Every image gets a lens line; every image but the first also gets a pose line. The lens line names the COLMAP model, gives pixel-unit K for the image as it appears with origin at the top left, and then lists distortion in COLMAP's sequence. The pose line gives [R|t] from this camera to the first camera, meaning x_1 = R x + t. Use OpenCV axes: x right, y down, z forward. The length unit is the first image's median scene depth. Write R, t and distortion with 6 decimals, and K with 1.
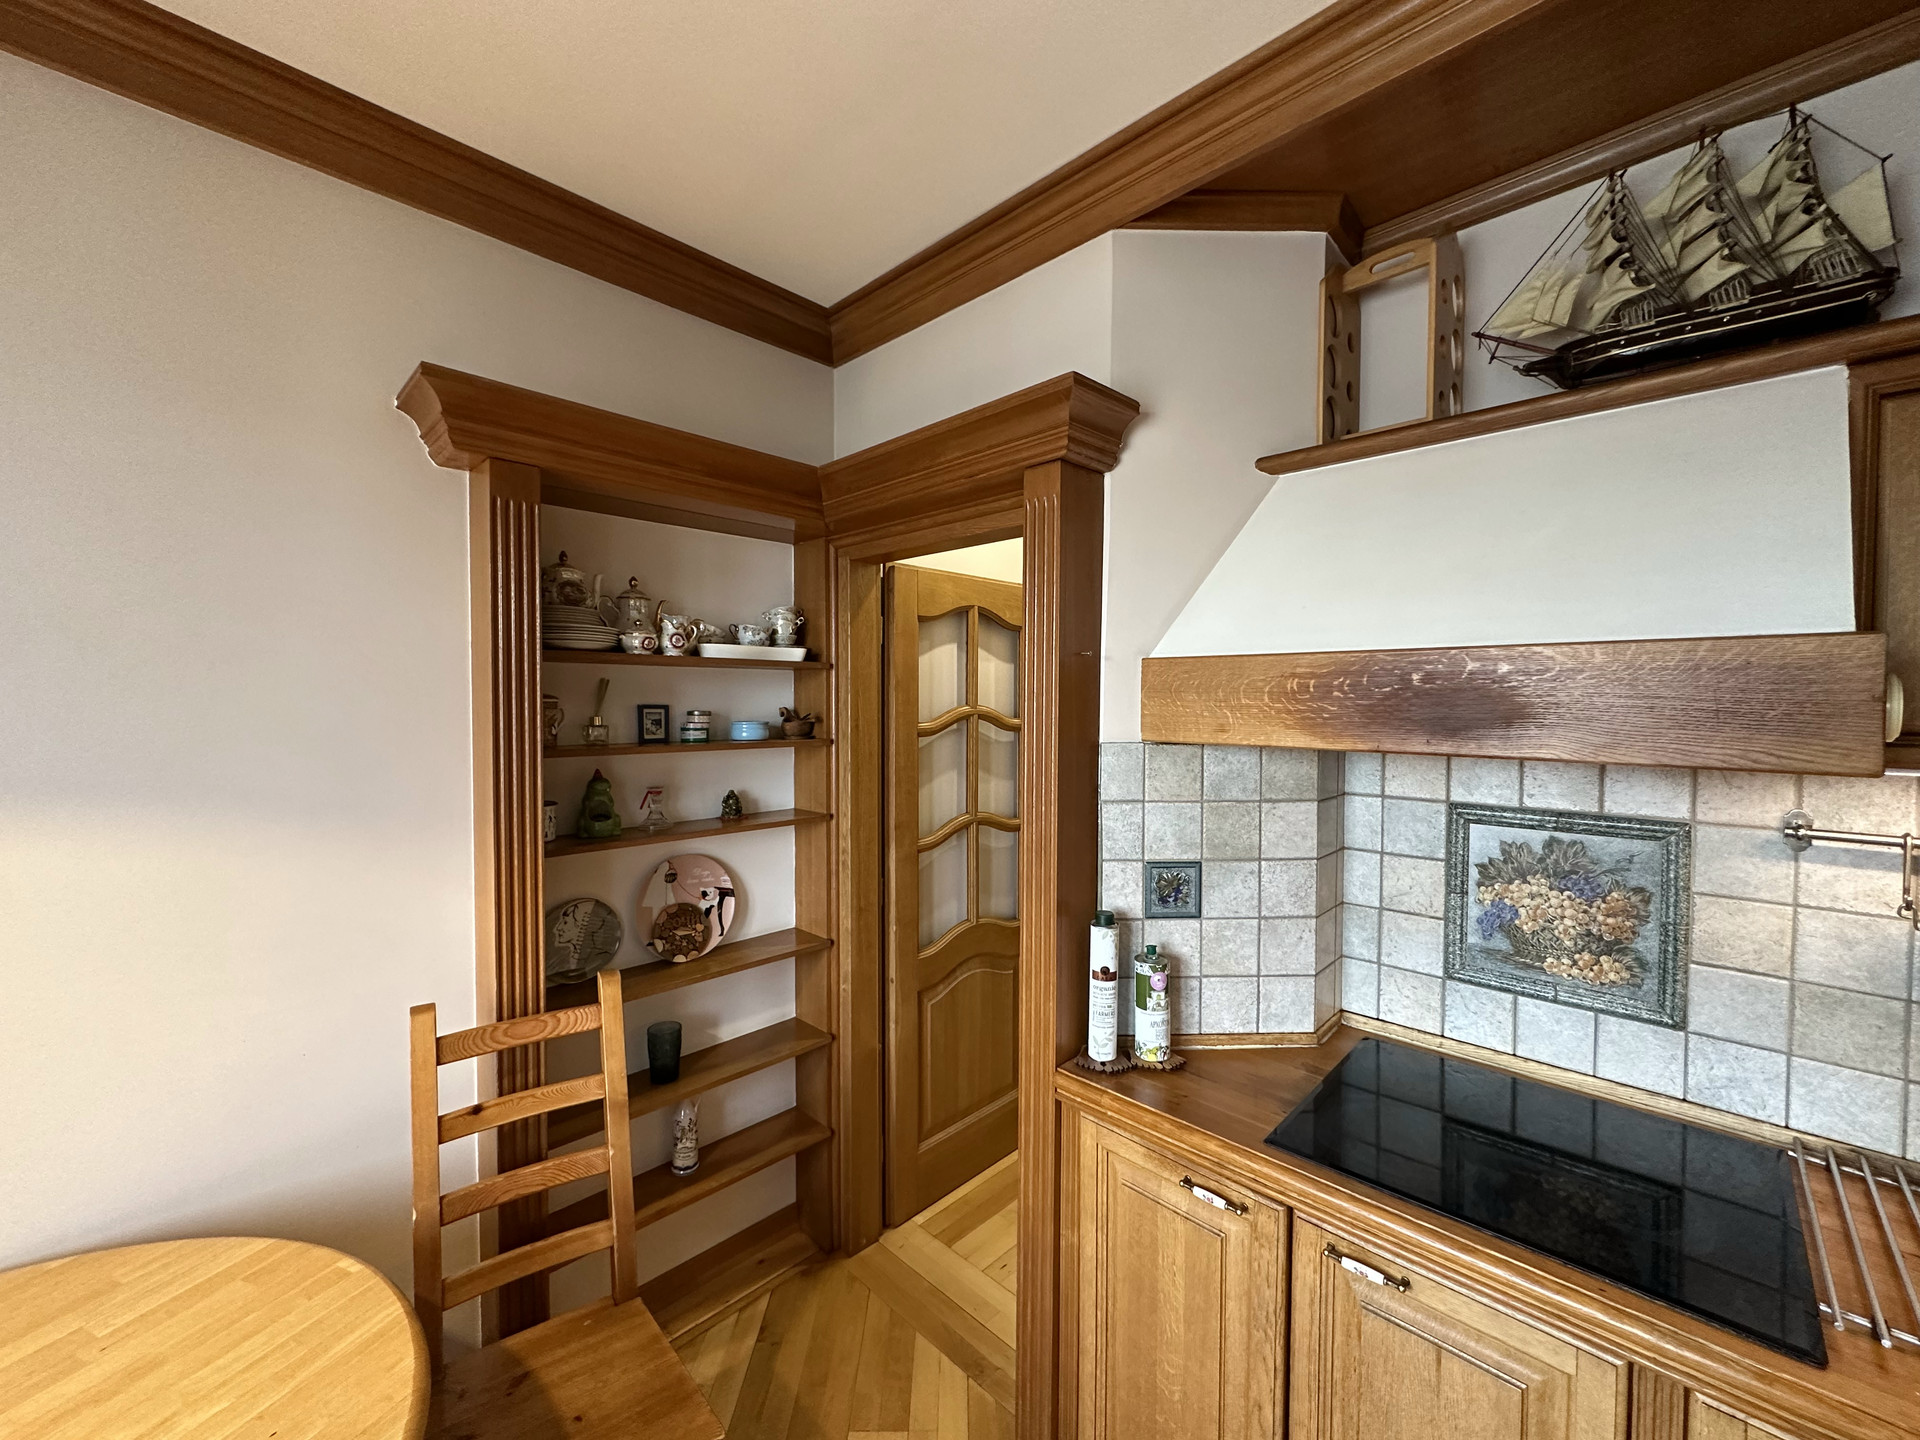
lens RADIAL K [[764.5, 0, 960.2], [0, 764.5, 719.9], [0, 0, 1]] dist [-0.002798, 0.000601]
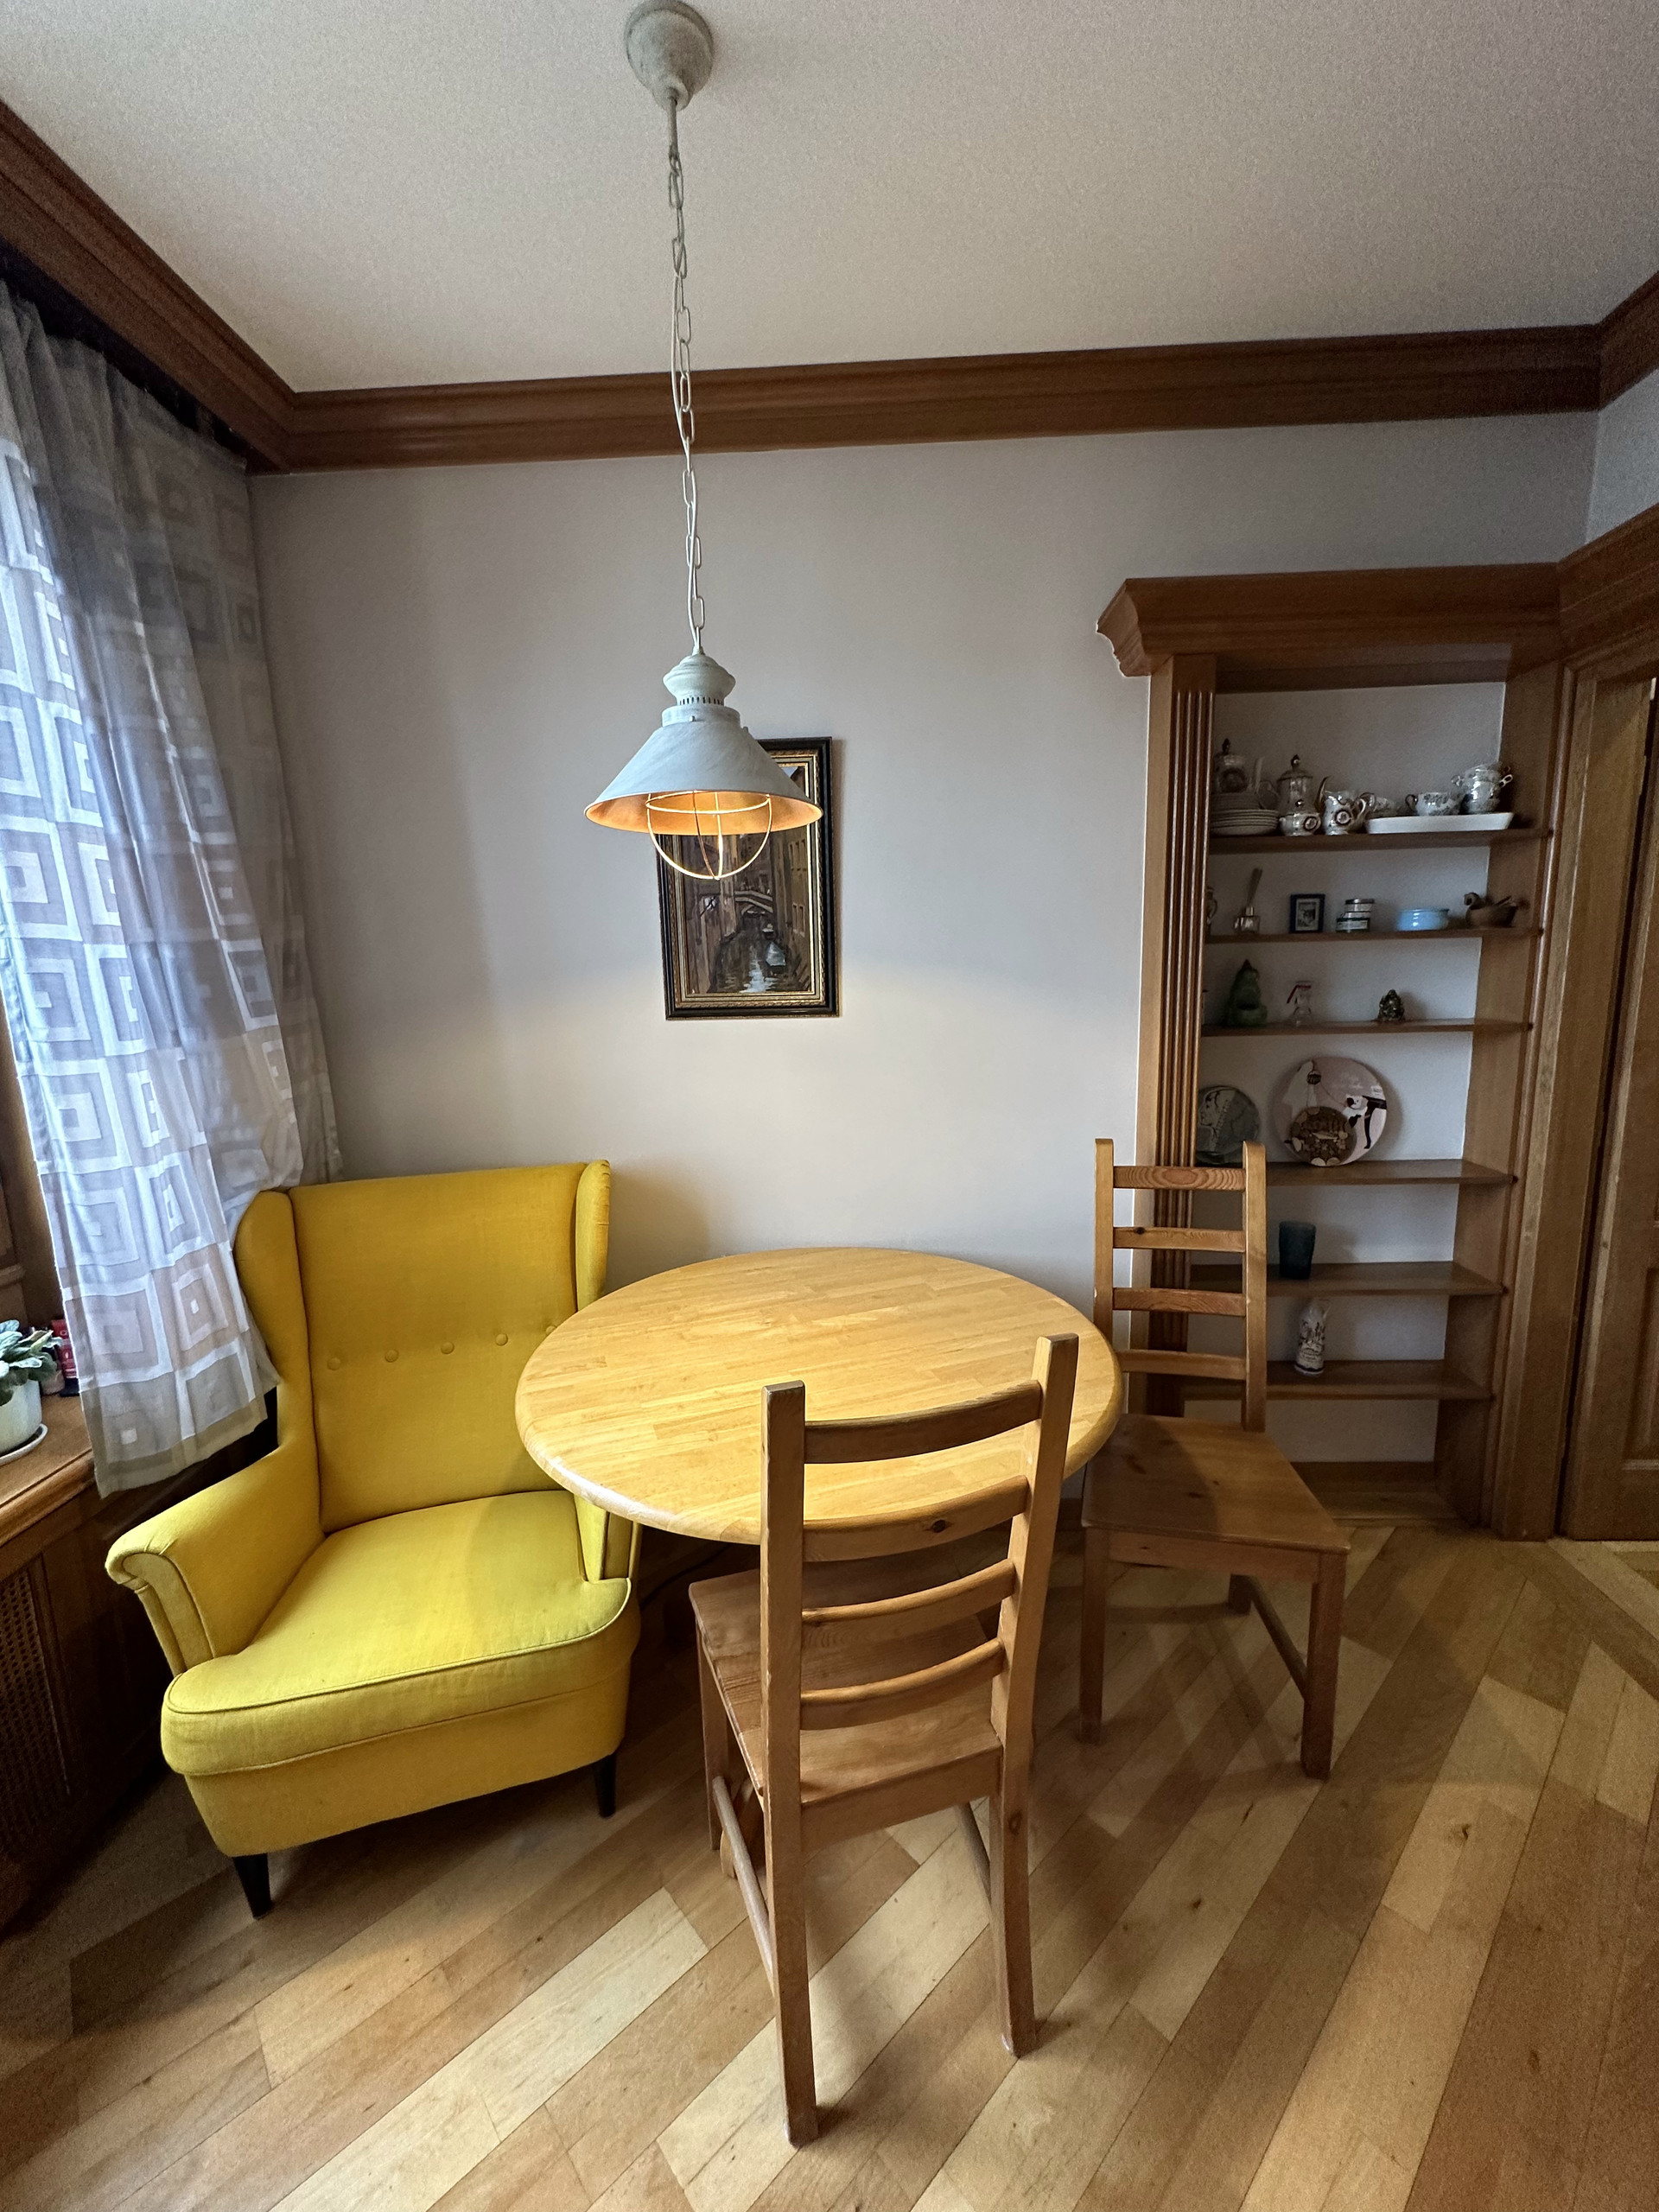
lens RADIAL K [[880.7, 0, 831.5], [0, 880.7, 1107.4], [0, 0, 1]] dist [-0.002798, 0.000601]
pose [[0.670558, 0.101710, -0.734852, 0.039471], [0.009141, 0.989349, 0.145276, 0.099595], [0.741801, -0.104133, 0.662486, -0.239489]]
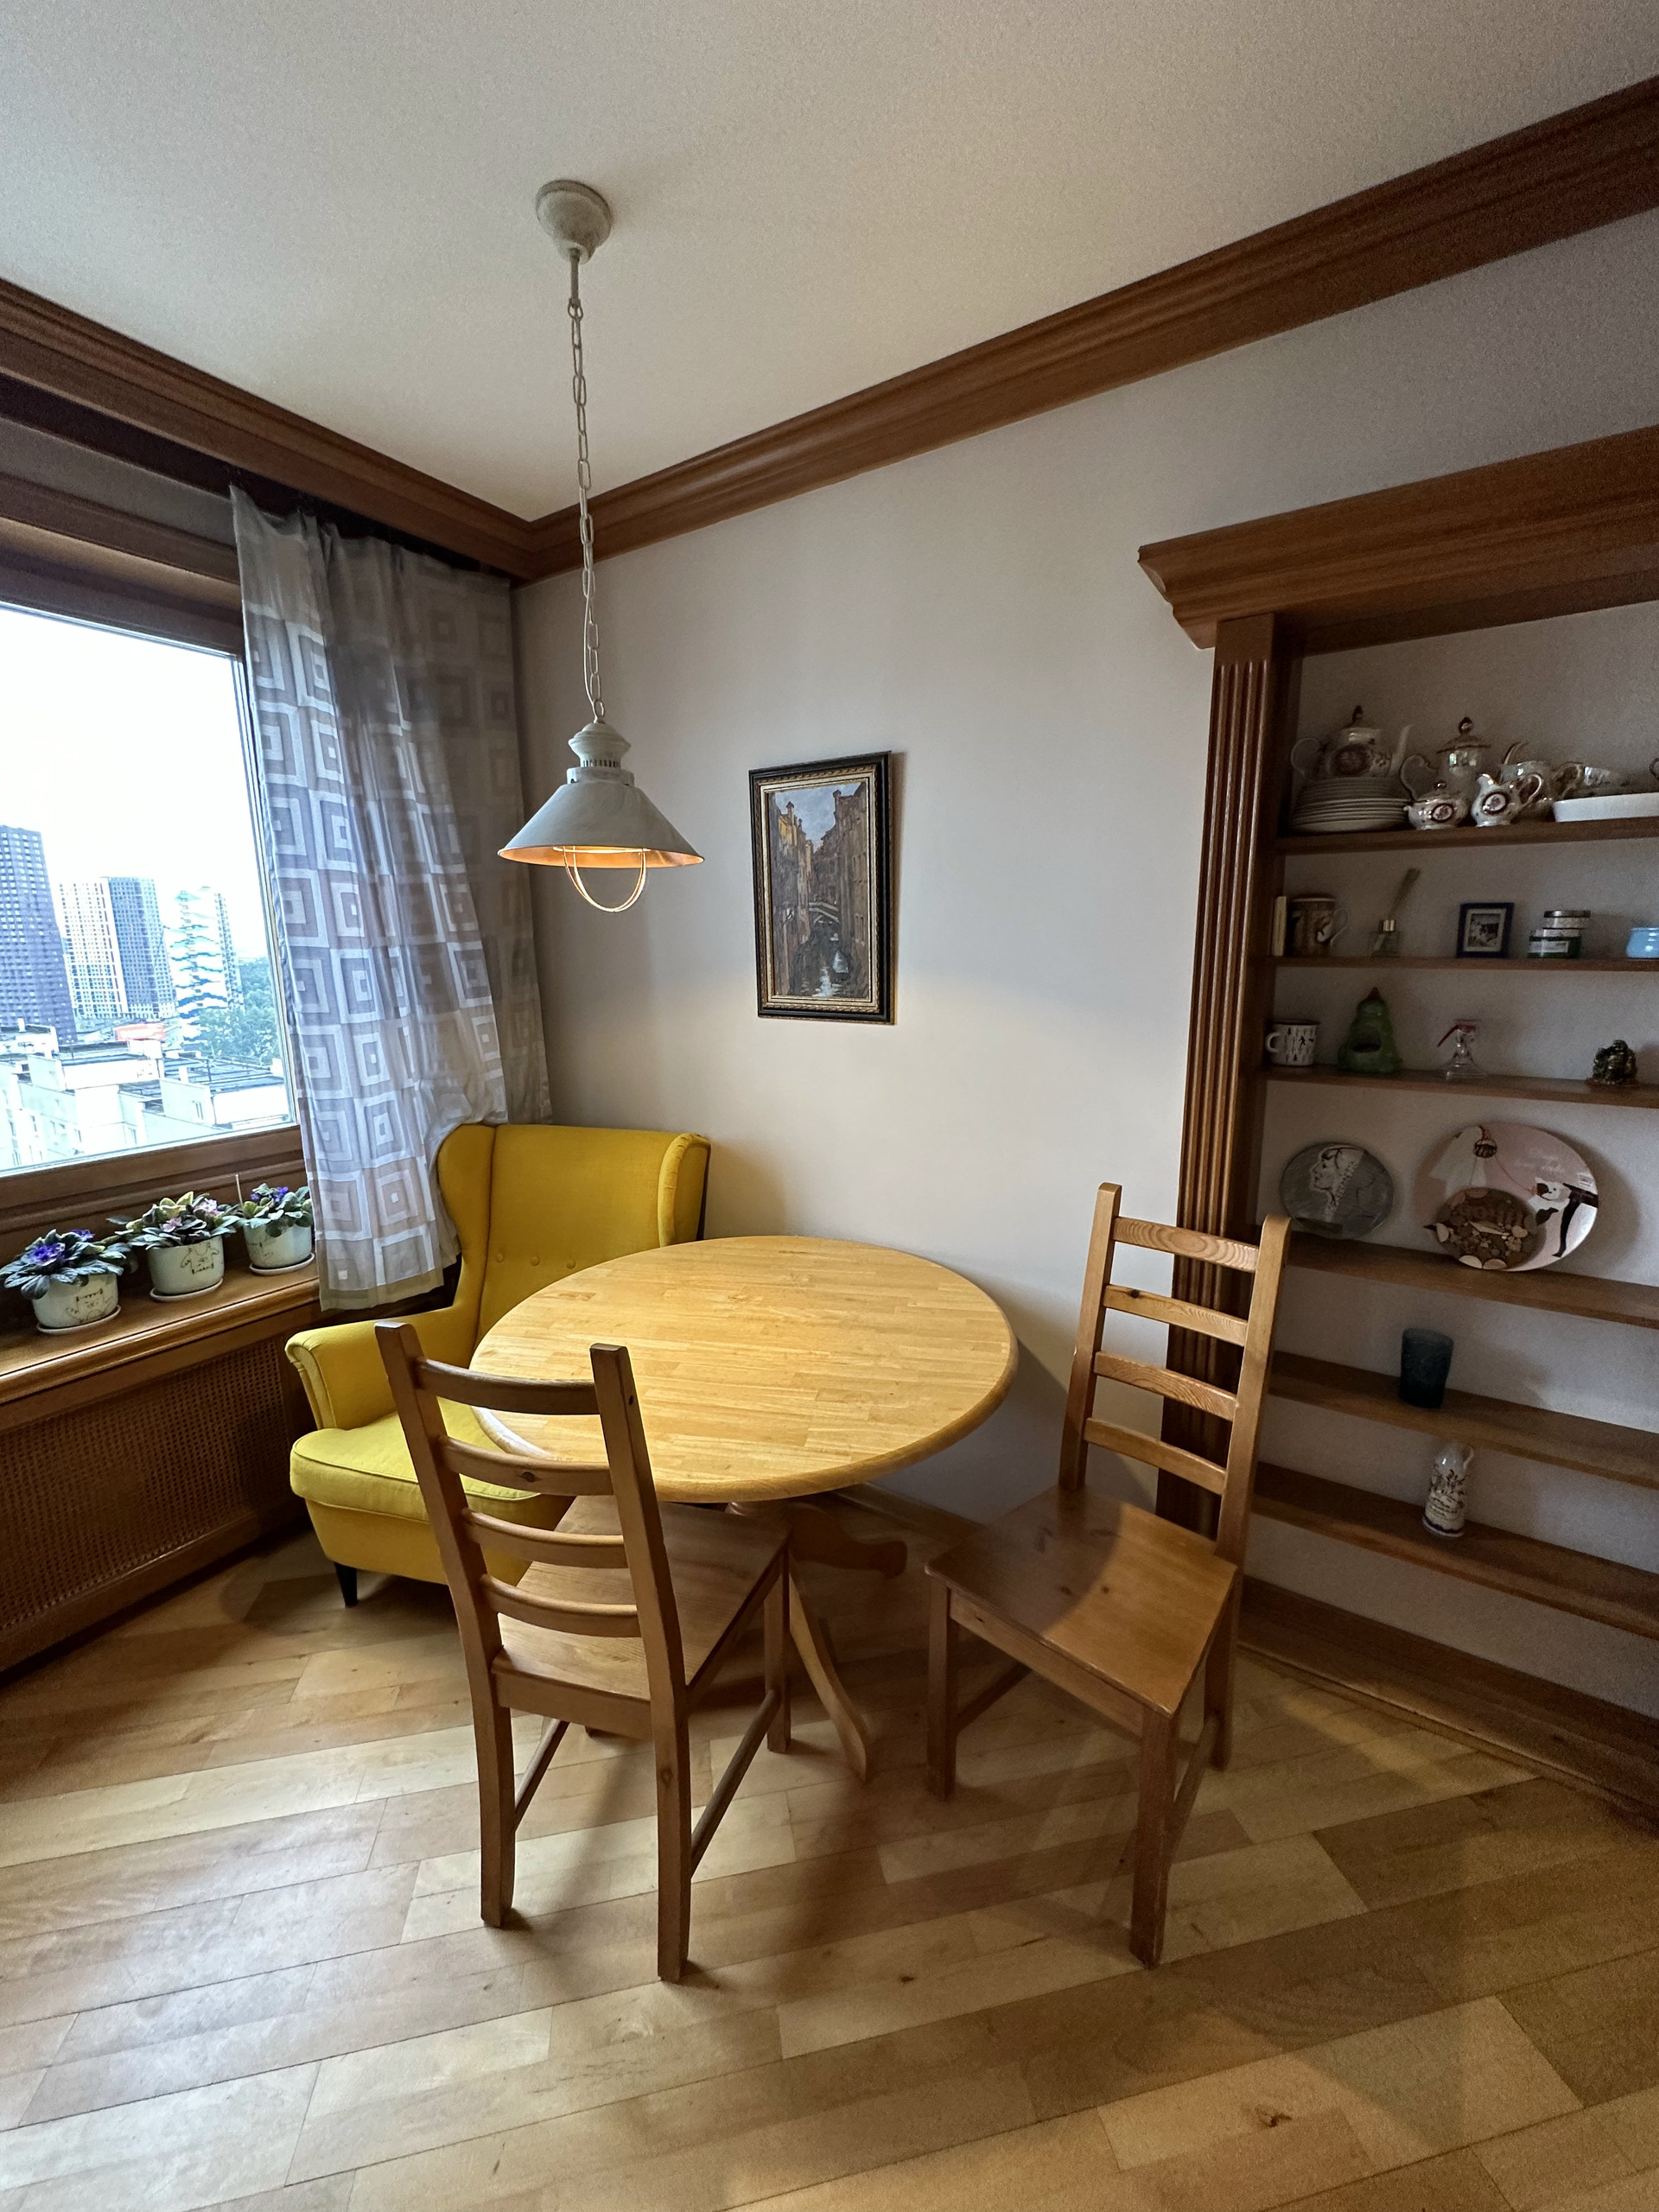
lens RADIAL K [[880.7, 0, 833.3], [0, 880.7, 1108.0], [0, 0, 1]] dist [-0.002798, 0.000601]
pose [[0.194119, 0.180573, -0.964215, 0.377507], [-0.017018, 0.983384, 0.180737, 0.038105], [0.980830, -0.018676, 0.193966, 0.320446]]
